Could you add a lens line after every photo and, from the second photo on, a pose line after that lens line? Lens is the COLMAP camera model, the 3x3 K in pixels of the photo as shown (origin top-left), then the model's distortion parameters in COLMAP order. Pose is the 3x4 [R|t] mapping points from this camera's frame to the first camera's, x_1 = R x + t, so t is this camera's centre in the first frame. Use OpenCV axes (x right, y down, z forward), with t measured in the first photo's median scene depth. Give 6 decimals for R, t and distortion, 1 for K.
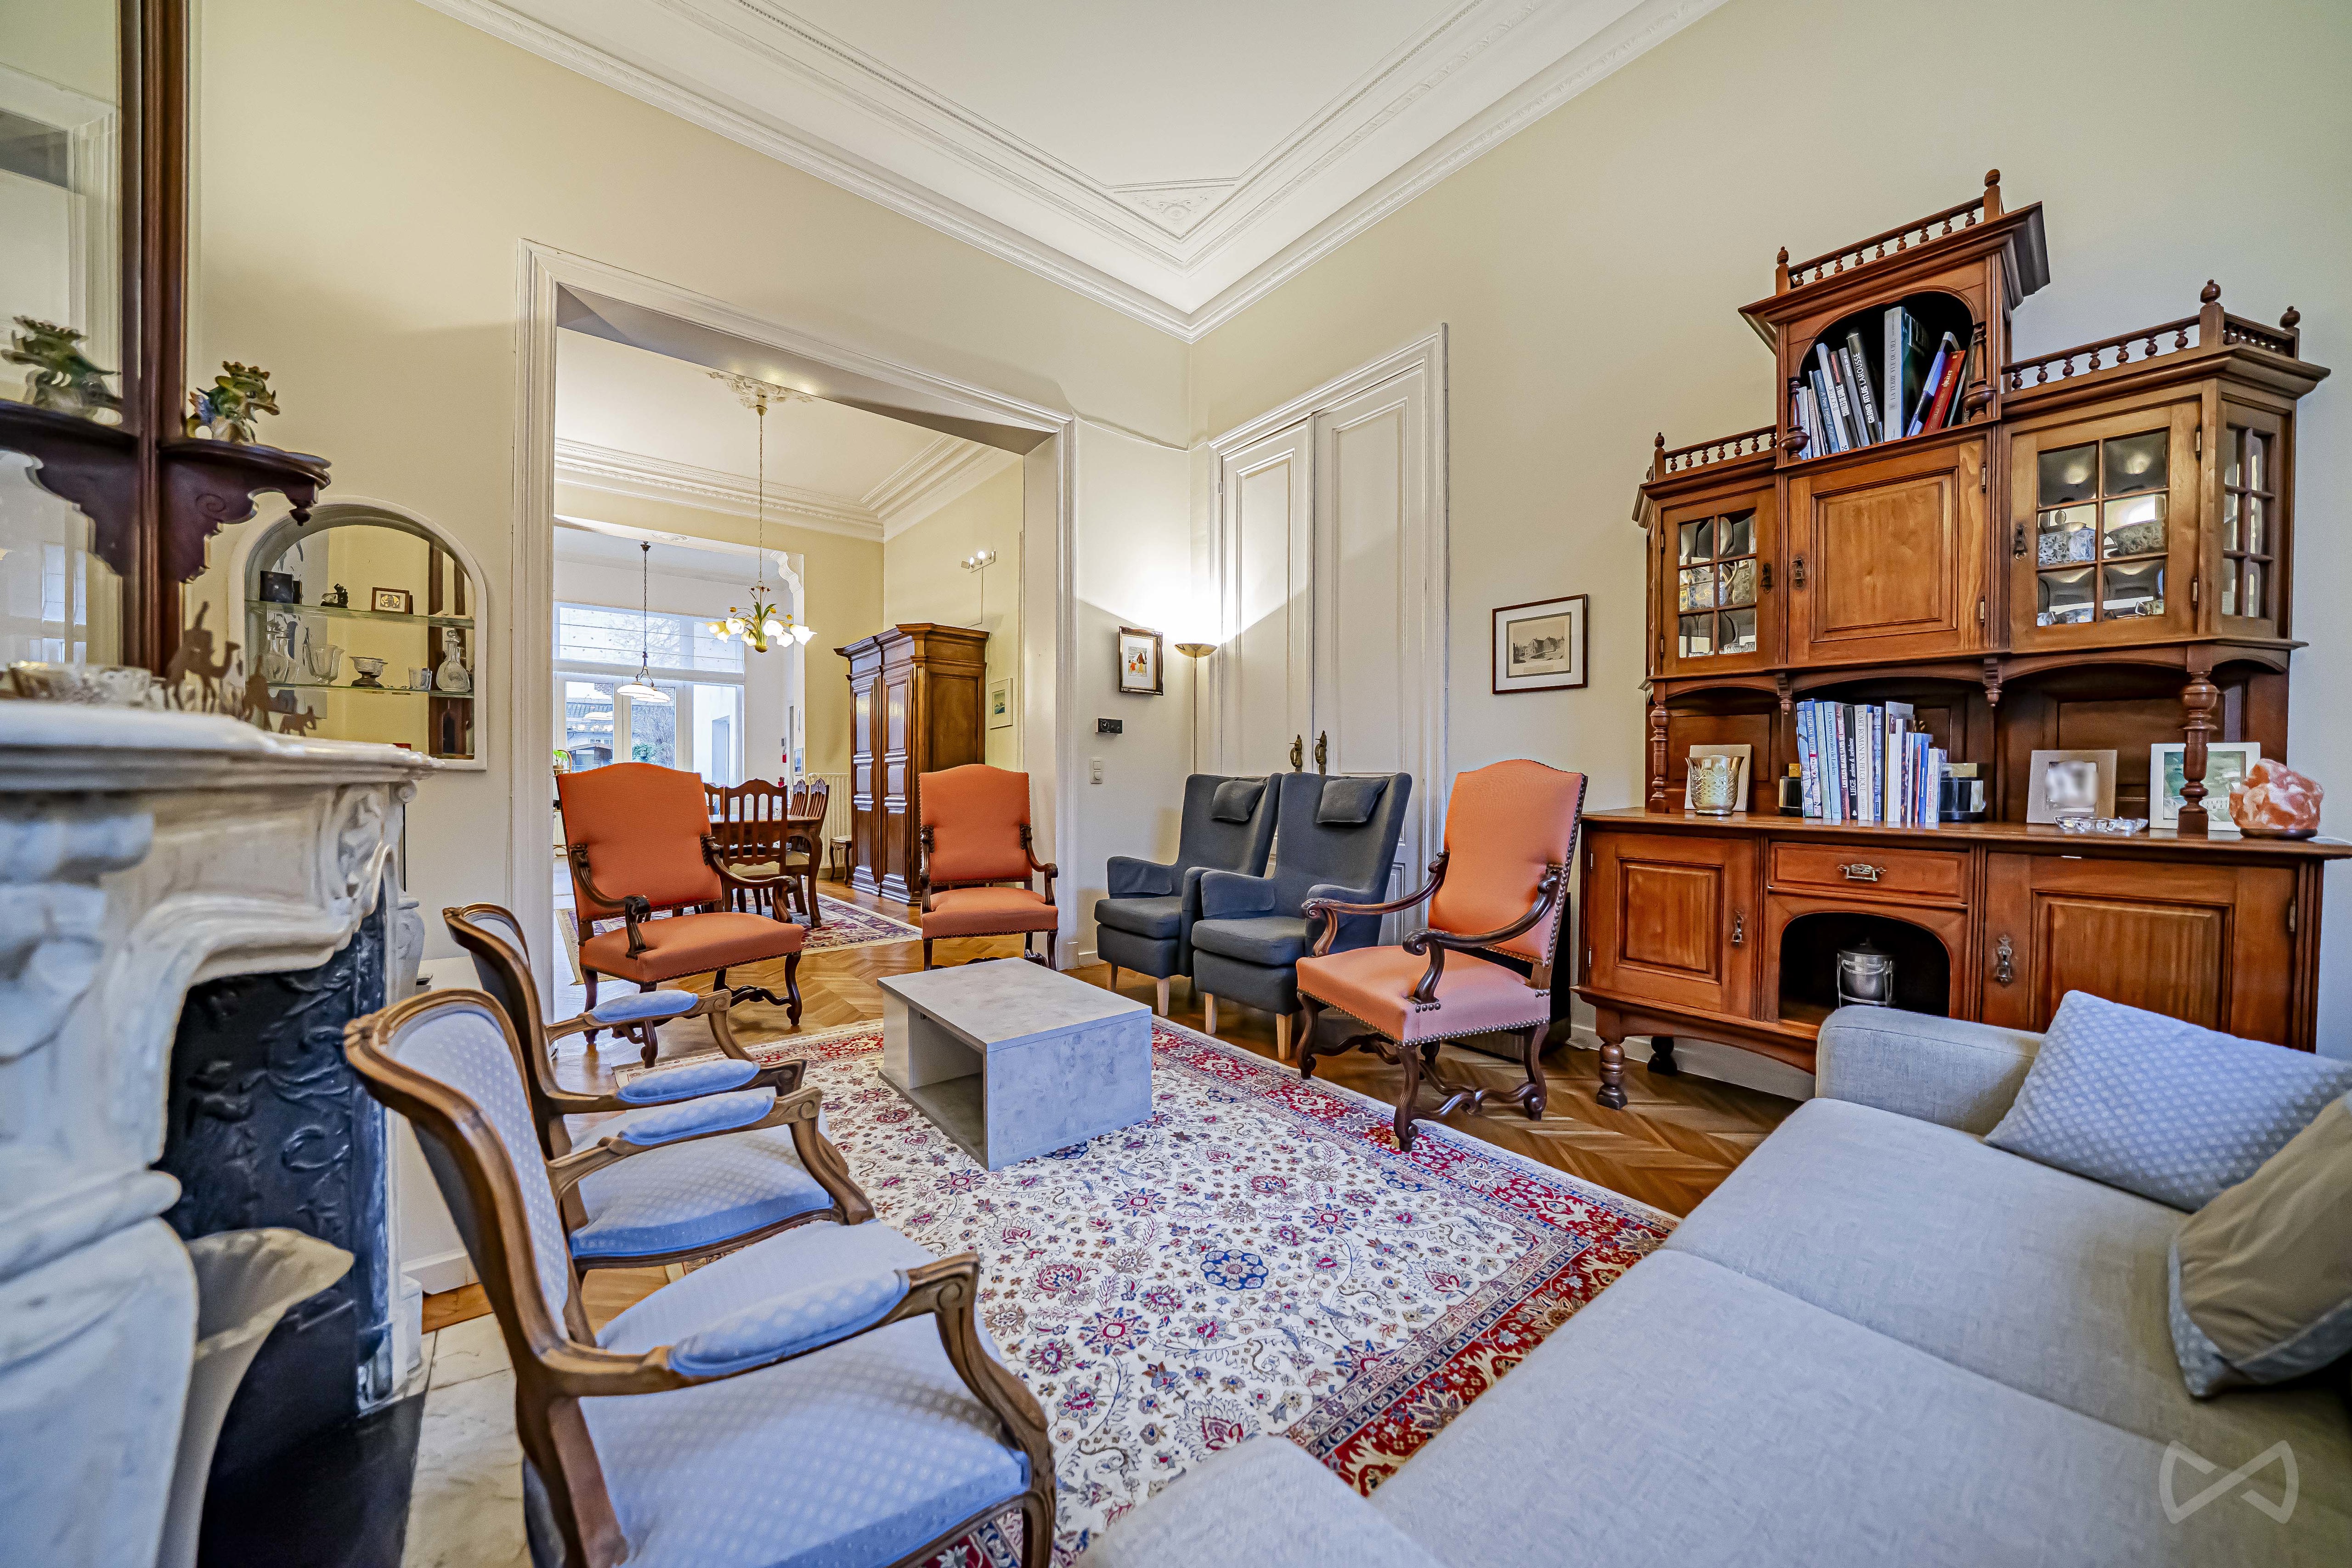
lens RADIAL K [[823.4, 0, 1187.1], [0, 823.4, 785.4], [0, 0, 1]] dist [-0.020971, 0.001427]
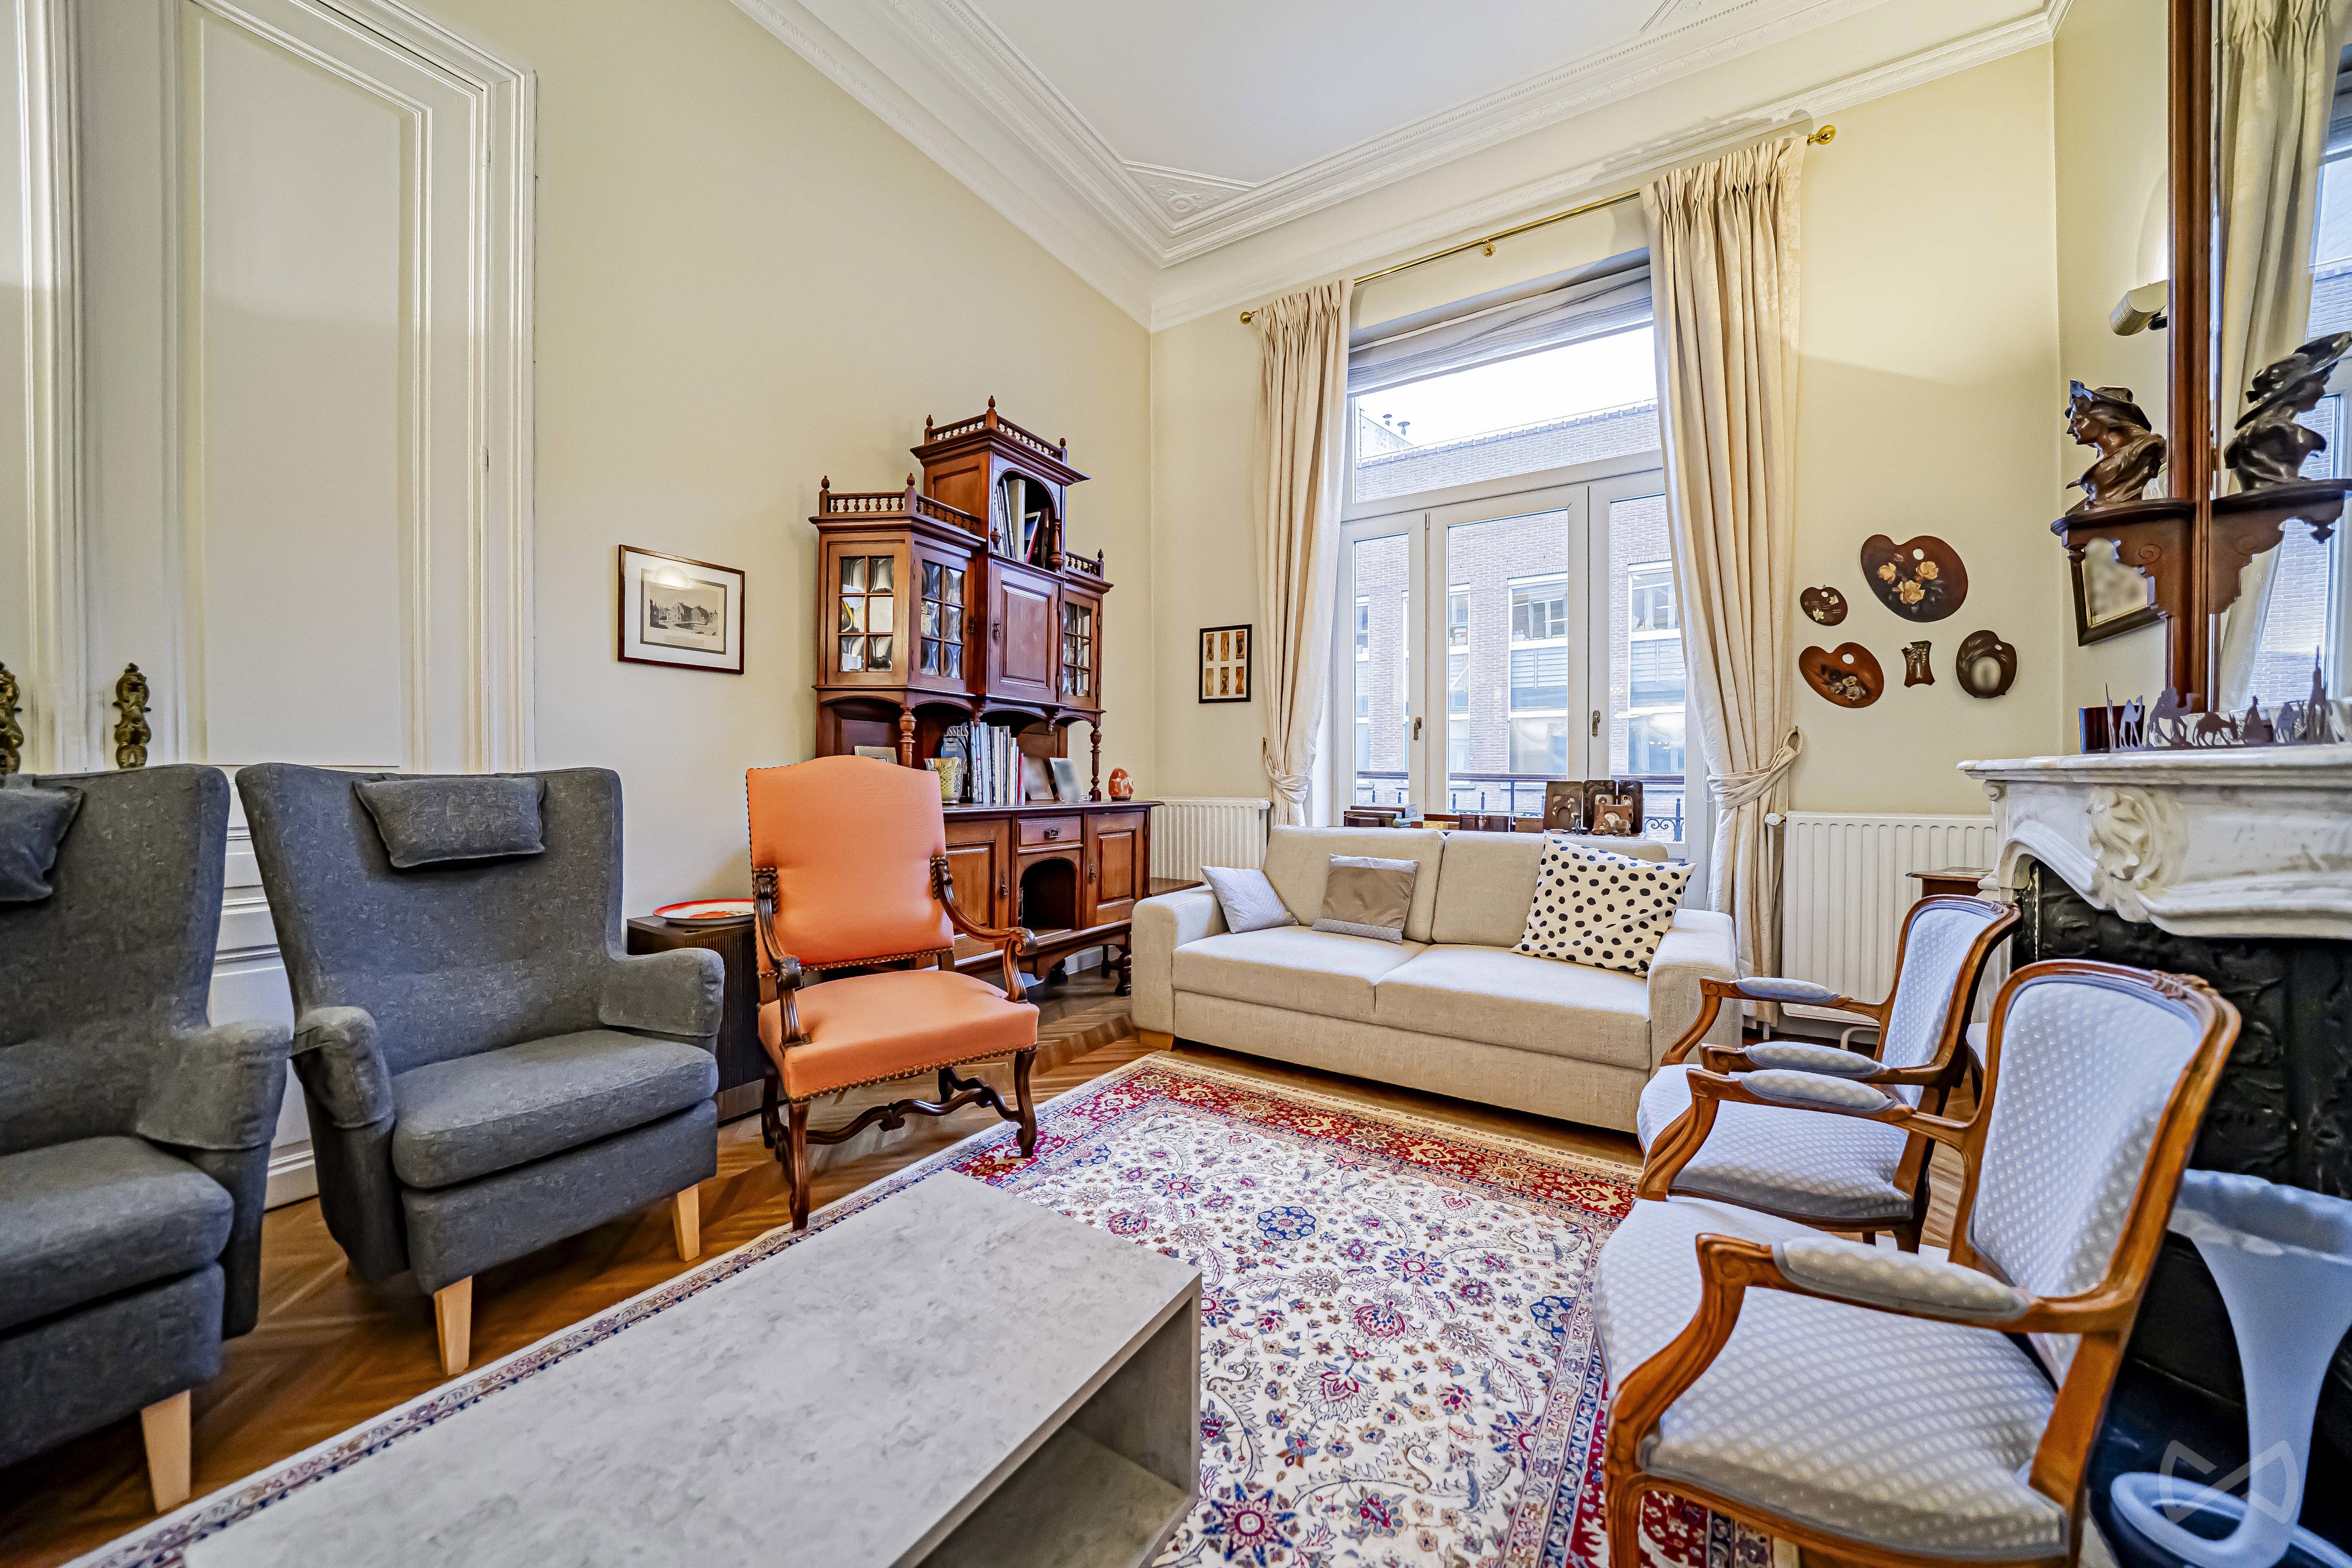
lens RADIAL K [[823.4, 0, 1191.1], [0, 823.4, 780.3], [0, 0, 1]] dist [-0.020971, 0.001427]
pose [[-0.326814, -0.009465, 0.945041, -0.817604], [0.007310, 0.999895, 0.012543, -0.017131], [-0.945060, 0.011008, -0.326710, 1.286564]]
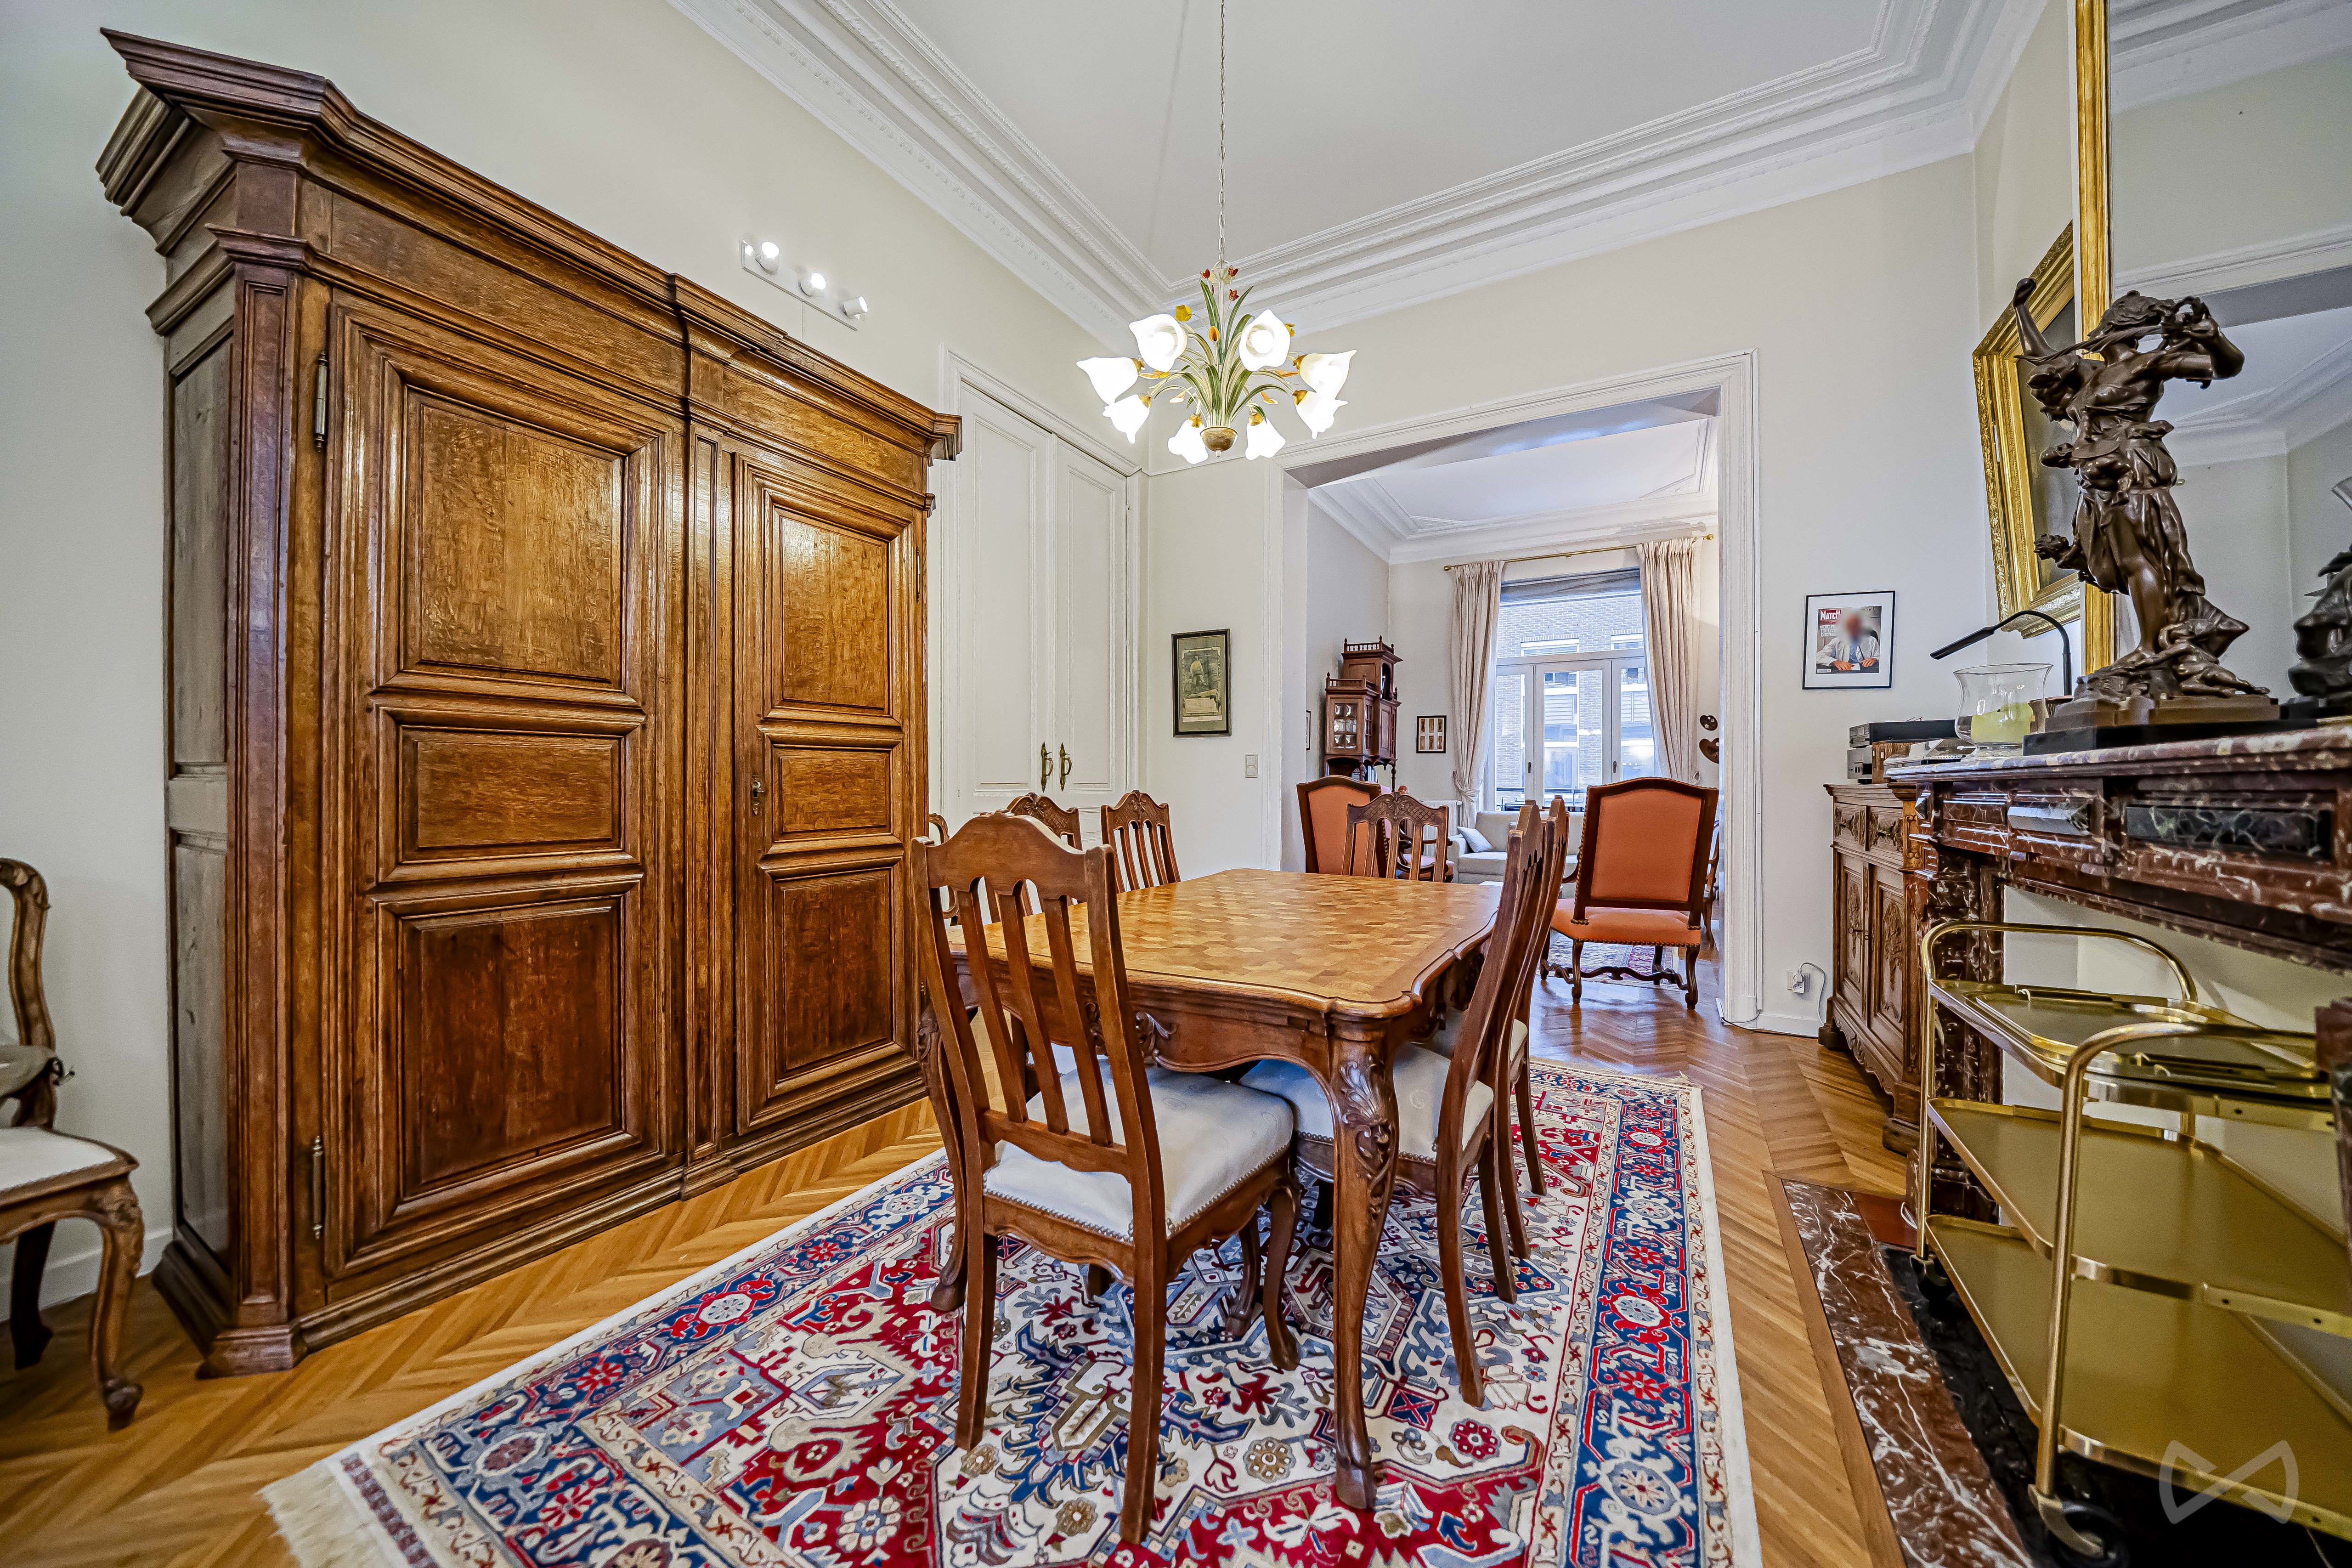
lens RADIAL K [[823.4, 0, 1185.9], [0, 823.4, 766.6], [0, 0, 1]] dist [-0.020971, 0.001427]
pose [[-0.350043, 0.008478, 0.936695, -2.620923], [-0.009446, 0.999876, -0.012580, -0.054928], [-0.936686, -0.013251, -0.349920, 3.451933]]
